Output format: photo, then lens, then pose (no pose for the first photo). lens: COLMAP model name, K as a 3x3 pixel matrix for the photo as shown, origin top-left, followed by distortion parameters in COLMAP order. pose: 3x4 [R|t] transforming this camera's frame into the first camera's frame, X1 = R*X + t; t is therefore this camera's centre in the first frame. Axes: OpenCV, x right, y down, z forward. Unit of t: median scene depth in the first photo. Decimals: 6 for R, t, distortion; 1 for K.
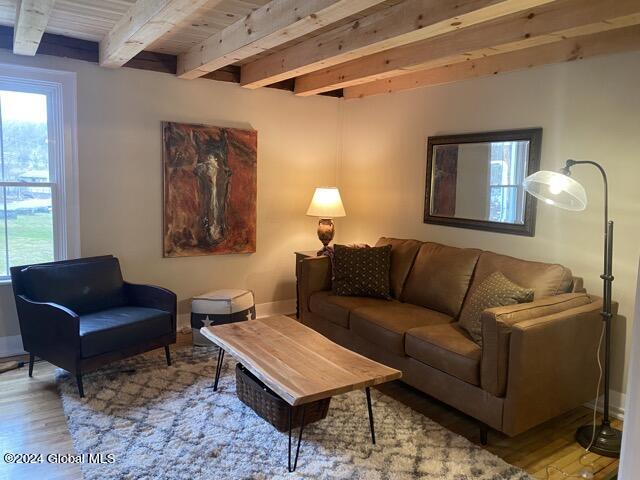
lens RADIAL K [[498.9, 0, 319.1], [0, 498.9, 240.7], [0, 0, 1]] dist [0.030412, -0.019834]
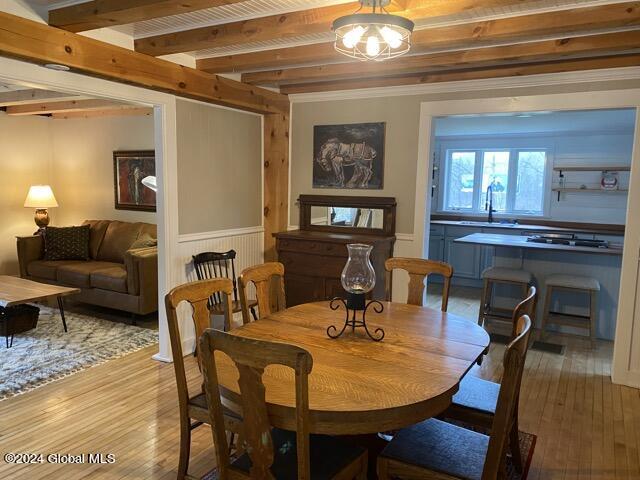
lens RADIAL K [[498.9, 0, 322.0], [0, 498.9, 239.2], [0, 0, 1]] dist [0.030412, -0.019834]
pose [[0.890951, -0.054772, 0.450784, 0.085465], [0.053374, 0.998449, 0.015824, 0.064930], [-0.450952, 0.009962, 0.892493, -0.618630]]
